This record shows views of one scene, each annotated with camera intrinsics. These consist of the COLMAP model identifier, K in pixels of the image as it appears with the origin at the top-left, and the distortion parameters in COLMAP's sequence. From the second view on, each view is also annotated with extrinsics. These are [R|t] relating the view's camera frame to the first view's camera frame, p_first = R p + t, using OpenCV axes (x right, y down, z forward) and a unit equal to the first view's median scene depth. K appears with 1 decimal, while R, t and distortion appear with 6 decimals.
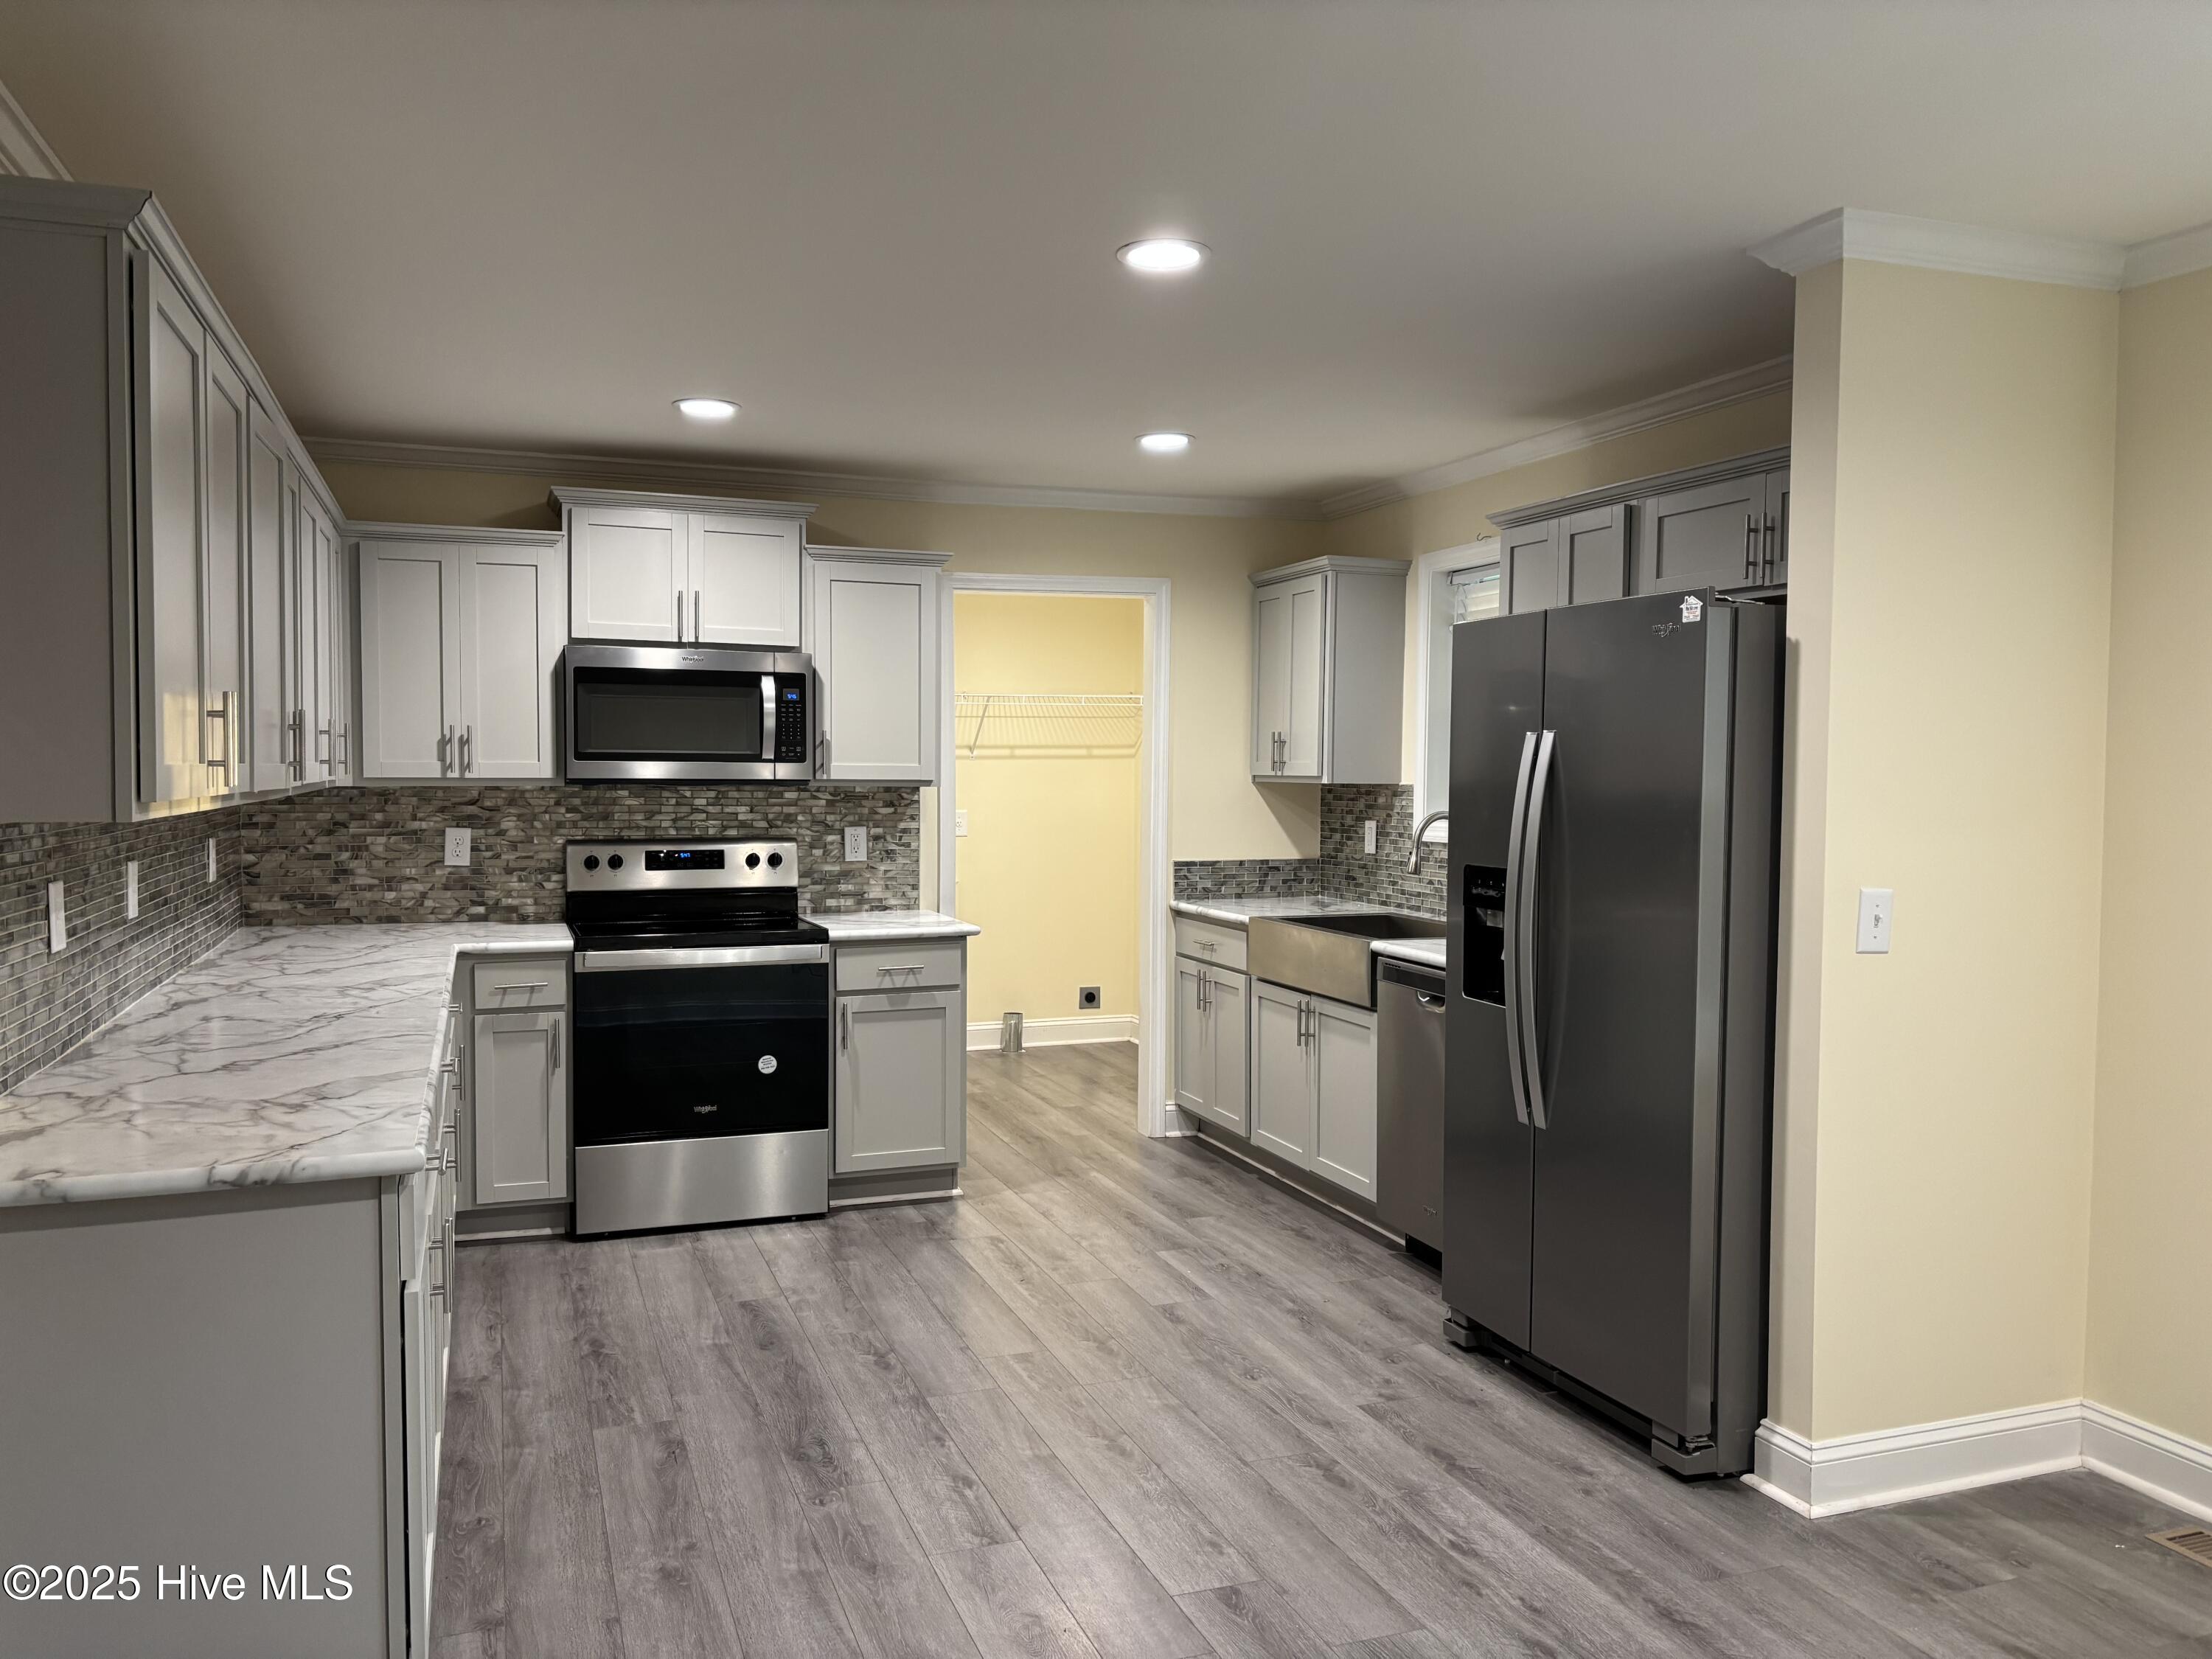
lens RADIAL K [[1662.3, 0, 1089.2], [0, 1662.3, 837.9], [0, 0, 1]] dist [0.041276, -0.022949]
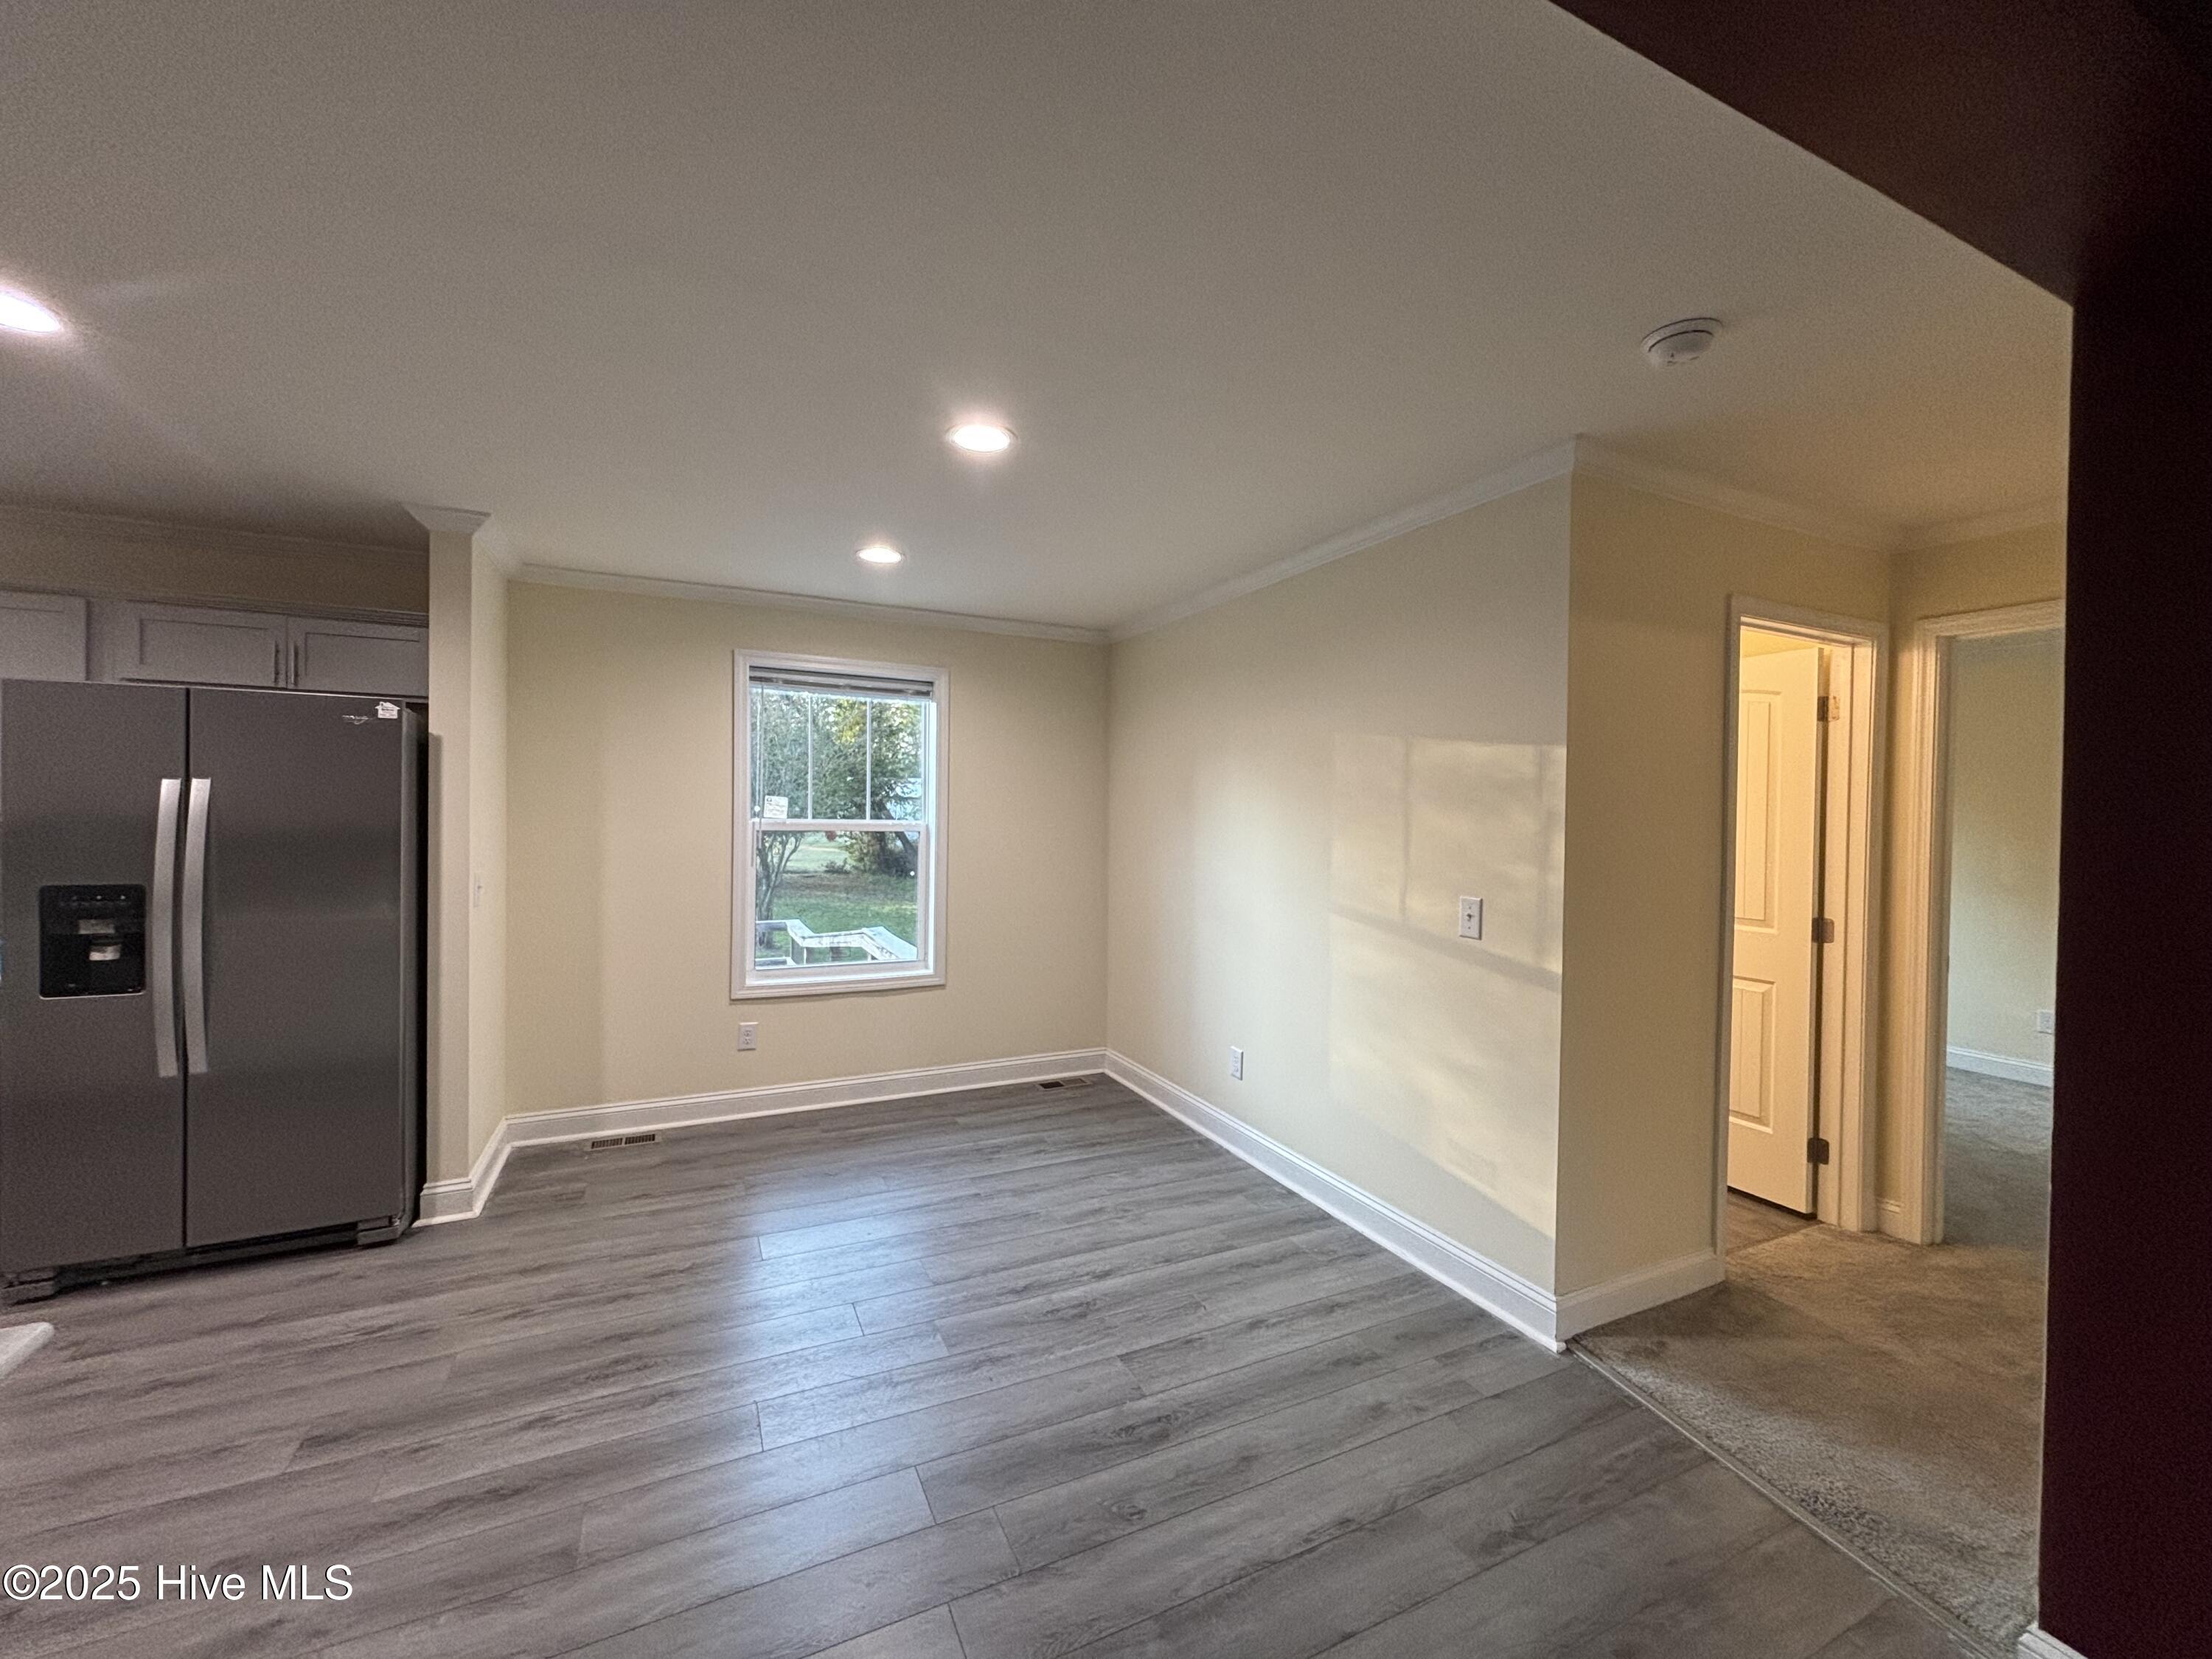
lens RADIAL K [[886.4, 0, 1100.4], [0, 886.4, 820.3], [0, 0, 1]] dist [0.000726, -0.000003]
pose [[-0.087380, -0.010267, 0.996122, -0.568850], [0.033382, 0.999355, 0.013228, -0.016725], [-0.995616, 0.034408, -0.086981, 0.380813]]
